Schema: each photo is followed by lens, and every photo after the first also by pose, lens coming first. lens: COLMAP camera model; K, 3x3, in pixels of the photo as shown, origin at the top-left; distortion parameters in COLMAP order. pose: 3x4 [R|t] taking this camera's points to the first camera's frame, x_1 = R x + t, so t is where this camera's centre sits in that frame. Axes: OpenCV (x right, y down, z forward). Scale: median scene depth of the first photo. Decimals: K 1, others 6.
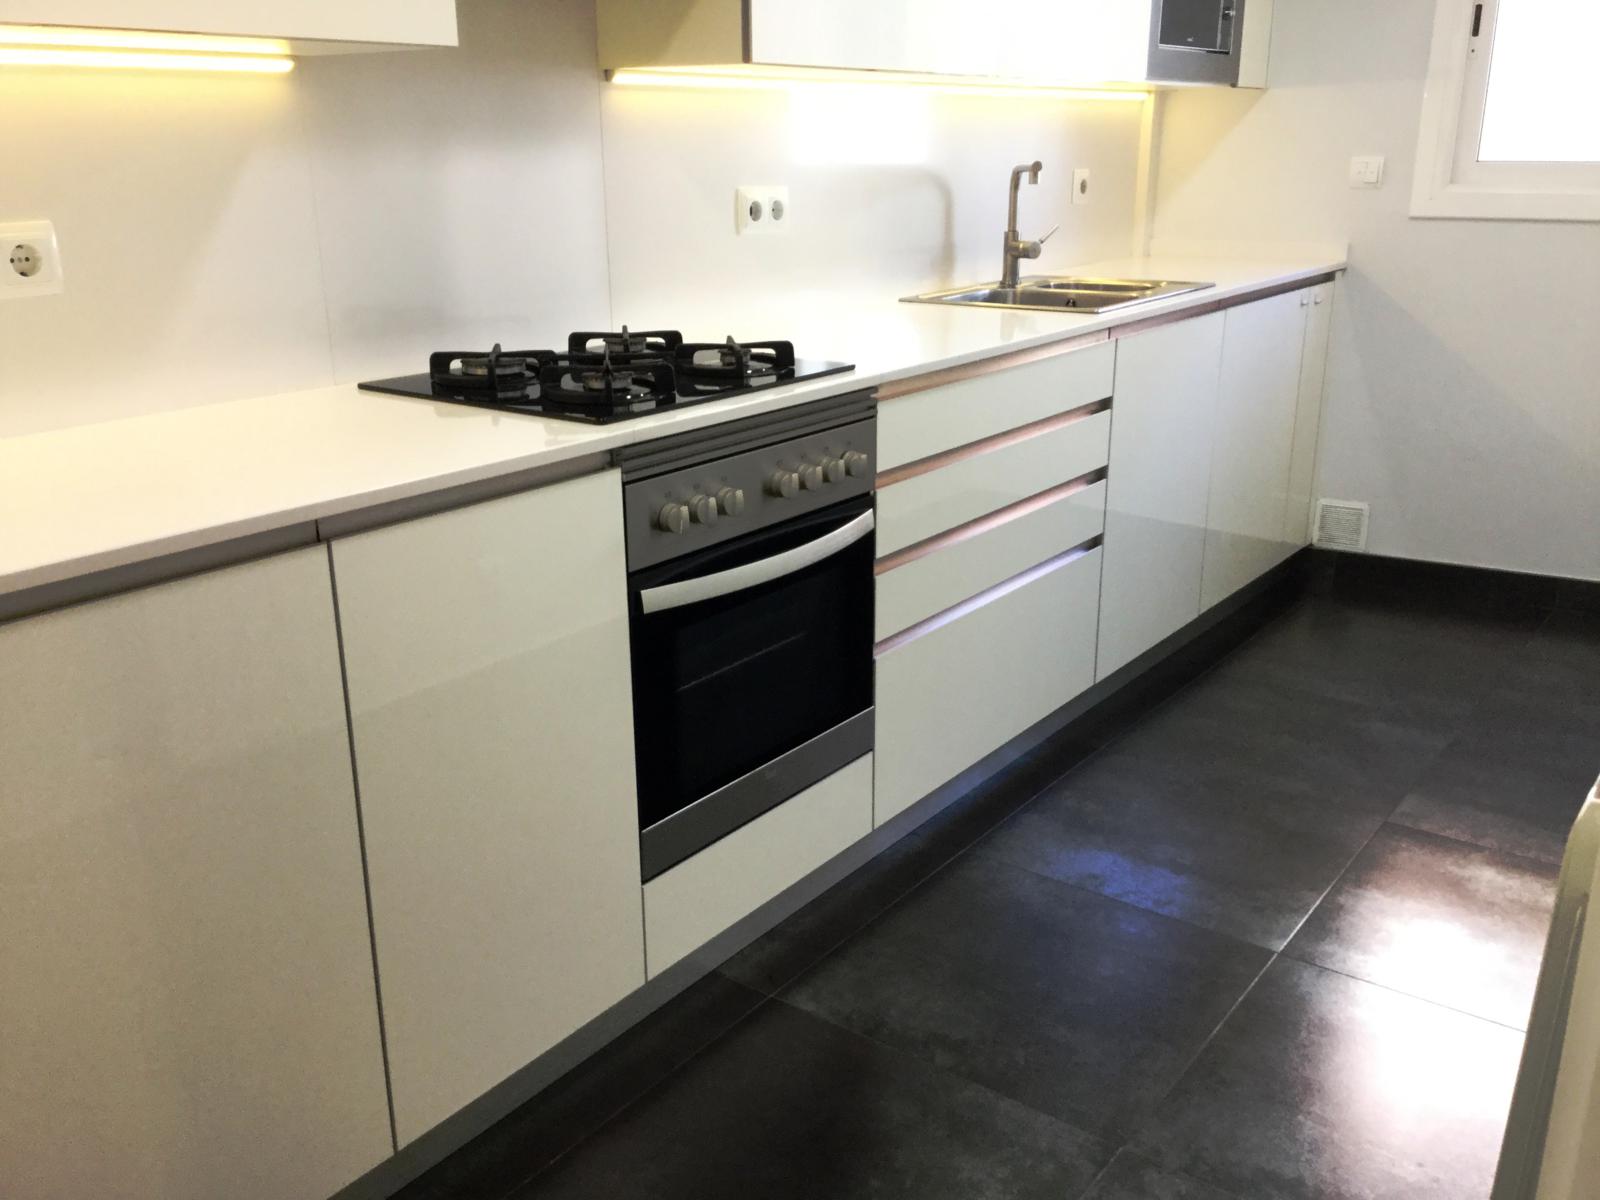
lens RADIAL K [[1412.8, 0, 800.0], [0, 1412.8, 600.0], [0, 0, 1]] dist [0.086857, -0.149042]
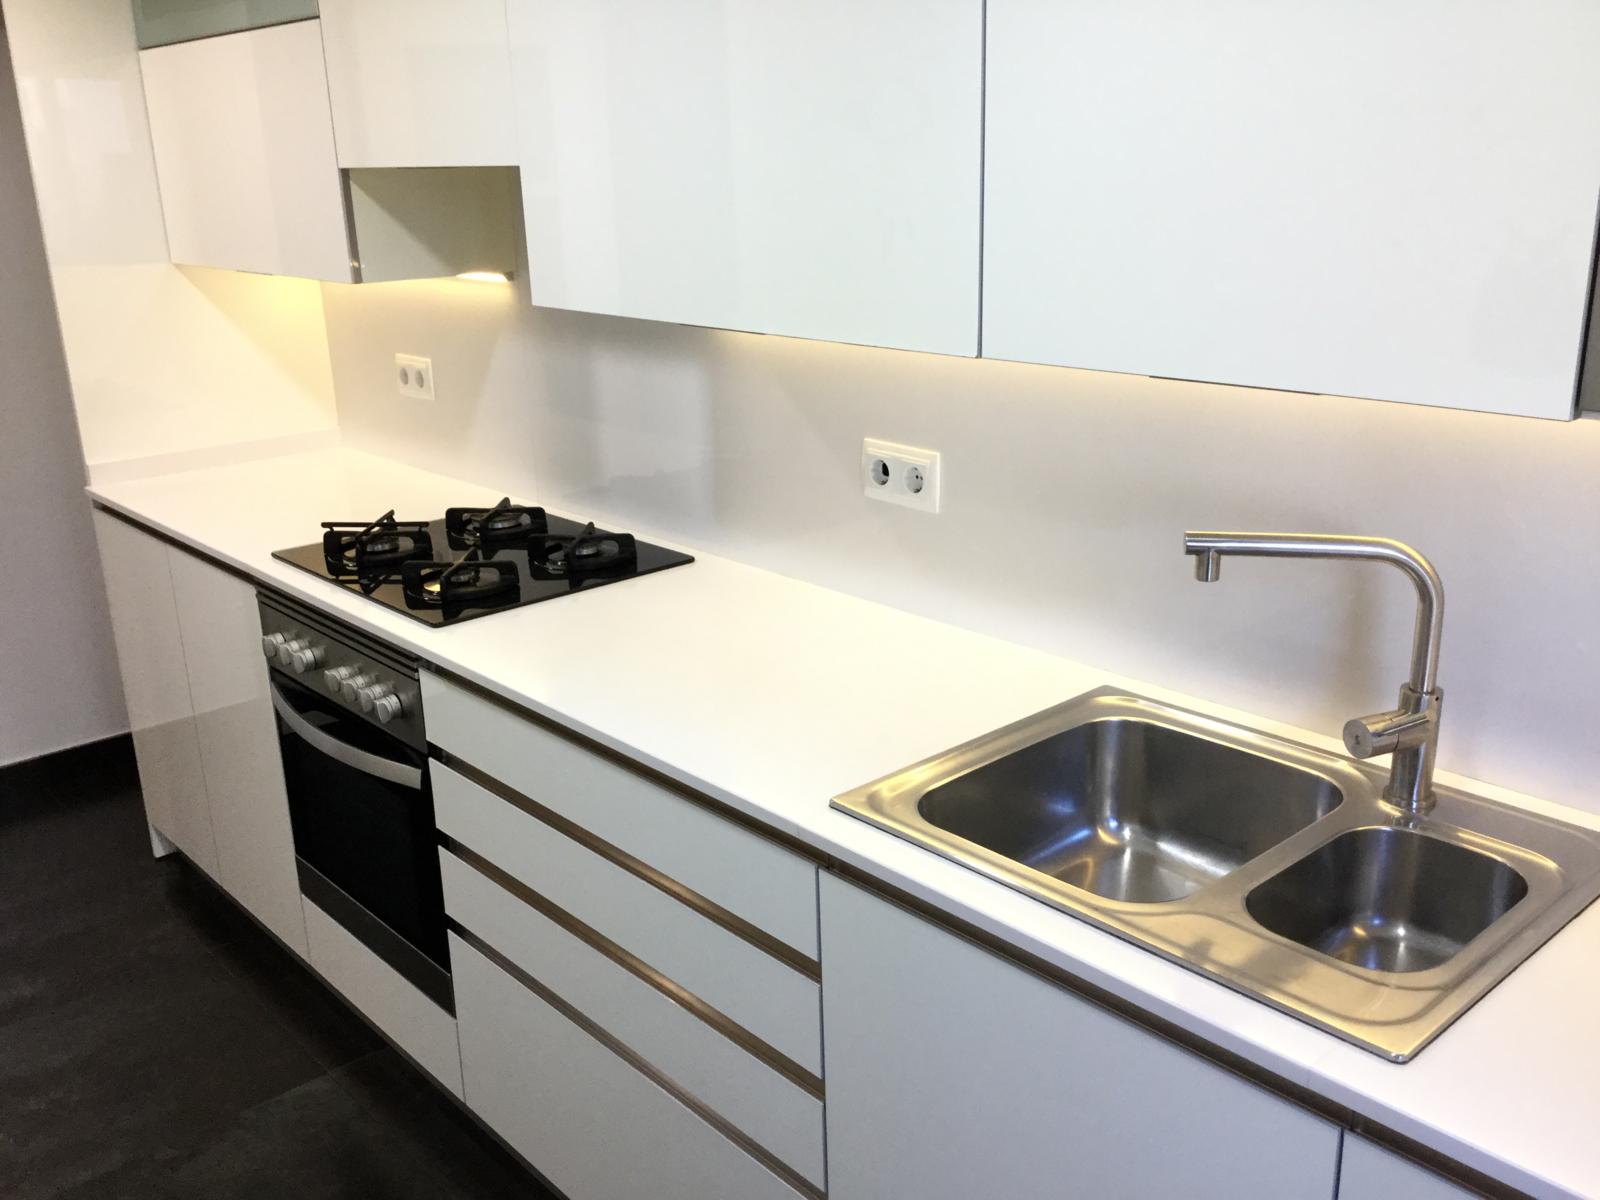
lens RADIAL K [[1458.3, 0, 800.0], [0, 1458.3, 600.0], [0, 0, 1]] dist [0.117805, -0.196267]
pose [[-0.192772, 0.310559, -0.930802, 0.881482], [-0.272525, 0.894330, 0.354831, -0.584510], [0.942639, 0.322068, -0.087767, 1.287823]]
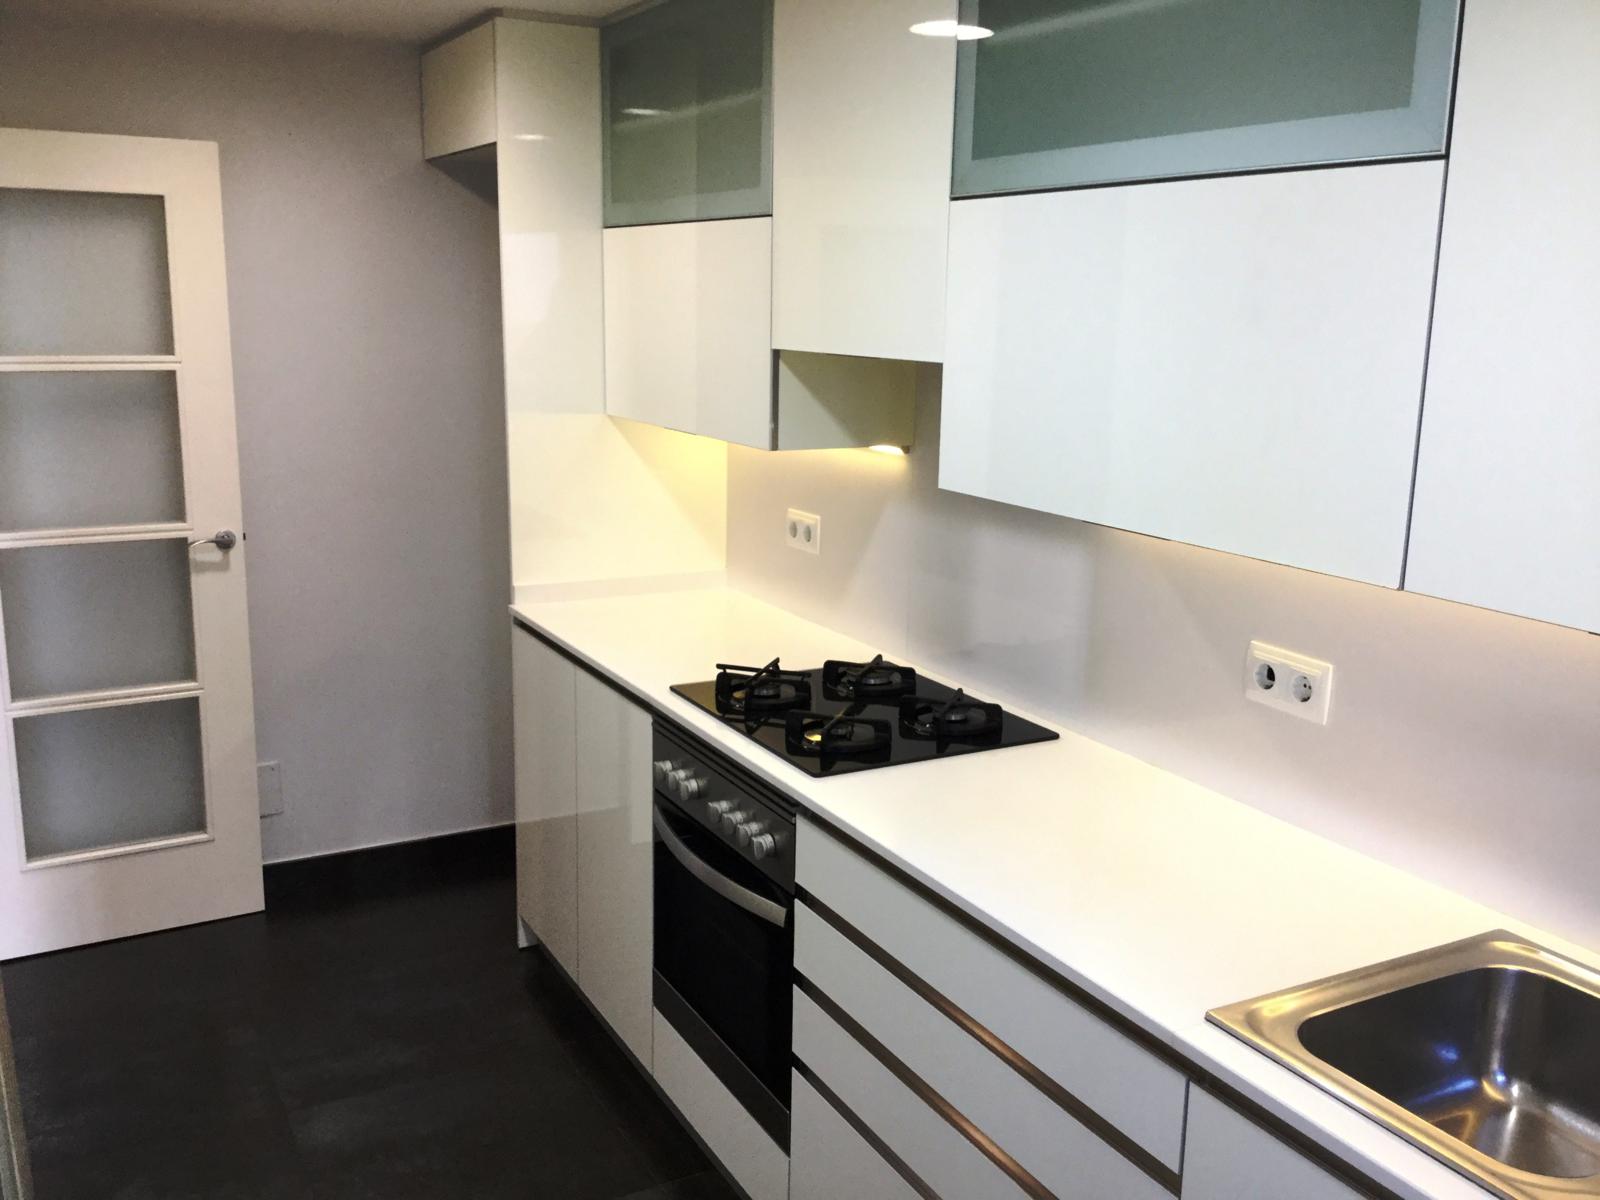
lens RADIAL K [[1458.3, 0, 800.0], [0, 1458.3, 600.0], [0, 0, 1]] dist [0.117805, -0.196267]
pose [[-0.414828, 0.191543, -0.889511, 0.928791], [-0.293647, 0.897102, 0.330121, -0.607663], [0.861214, 0.398145, -0.315897, 1.248695]]
